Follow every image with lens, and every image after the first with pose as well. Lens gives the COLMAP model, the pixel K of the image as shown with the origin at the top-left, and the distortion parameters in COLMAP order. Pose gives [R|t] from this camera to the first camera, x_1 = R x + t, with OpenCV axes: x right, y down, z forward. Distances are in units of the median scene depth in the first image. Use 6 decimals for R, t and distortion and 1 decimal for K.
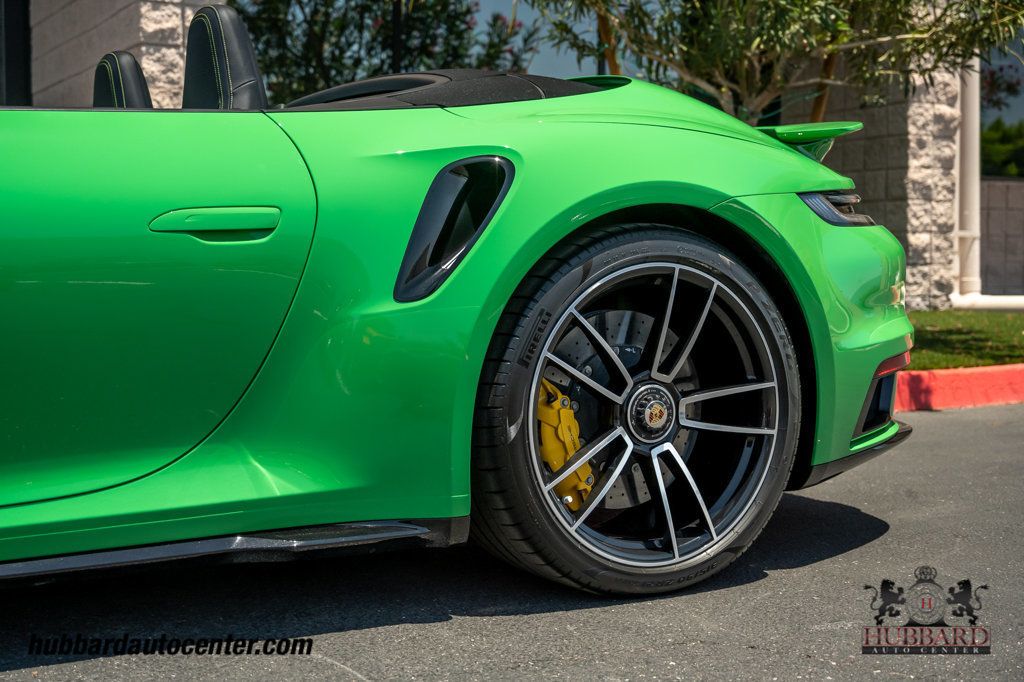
lens RADIAL K [[1455.5, 0, 512.0], [0, 1455.5, 341.4], [0, 0, 1]] dist [-0.008897, 0.000000]
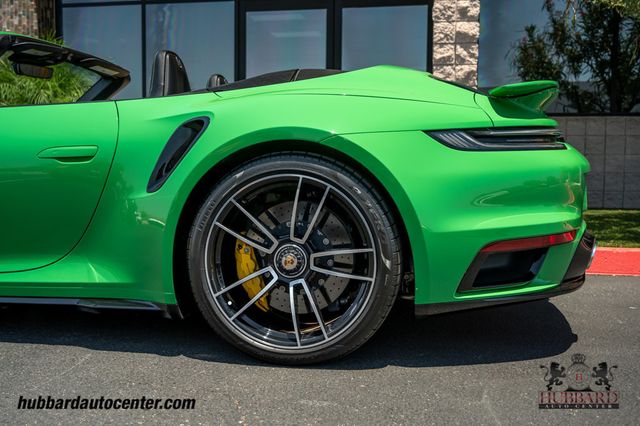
lens RADIAL K [[697.6, 0, 320.4], [0, 697.6, 213.3], [0, 0, 1]] dist [-0.002050, 0.000000]
pose [[0.764688, 0.044668, -0.642850, 0.661294], [-0.041817, 0.998932, 0.019668, -0.025157], [0.643042, 0.011842, 0.765739, 0.387183]]
